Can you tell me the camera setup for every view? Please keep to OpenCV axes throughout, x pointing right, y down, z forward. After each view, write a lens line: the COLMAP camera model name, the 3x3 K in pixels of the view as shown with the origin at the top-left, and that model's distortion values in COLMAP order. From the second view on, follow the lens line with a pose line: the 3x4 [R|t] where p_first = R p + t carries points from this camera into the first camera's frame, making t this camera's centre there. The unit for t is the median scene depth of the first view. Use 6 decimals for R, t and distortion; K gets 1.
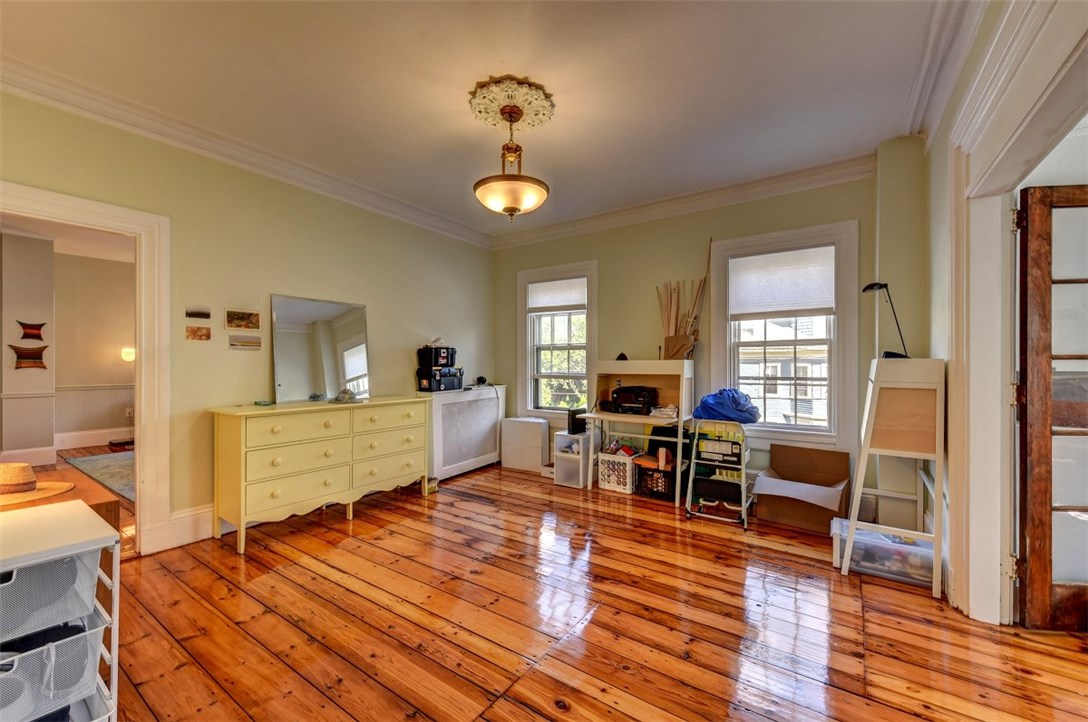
lens RADIAL K [[435.4, 0, 537.0], [0, 435.4, 364.4], [0, 0, 1]] dist [0.003805, -0.000100]
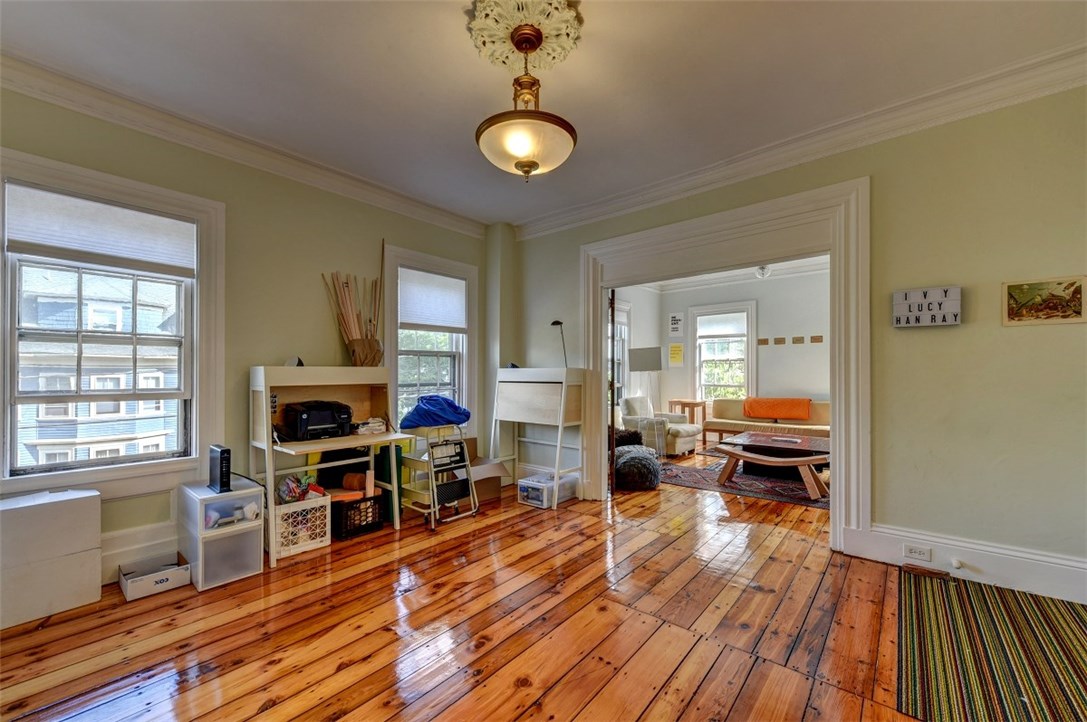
lens RADIAL K [[435.0, 0, 537.4], [0, 435.0, 368.7], [0, 0, 1]] dist [0.003805, -0.000100]
pose [[0.085436, 0.010610, 0.996287, -0.527611], [0.004776, 0.999927, -0.011058, 0.004859], [-0.996332, 0.005703, 0.085379, 0.601496]]
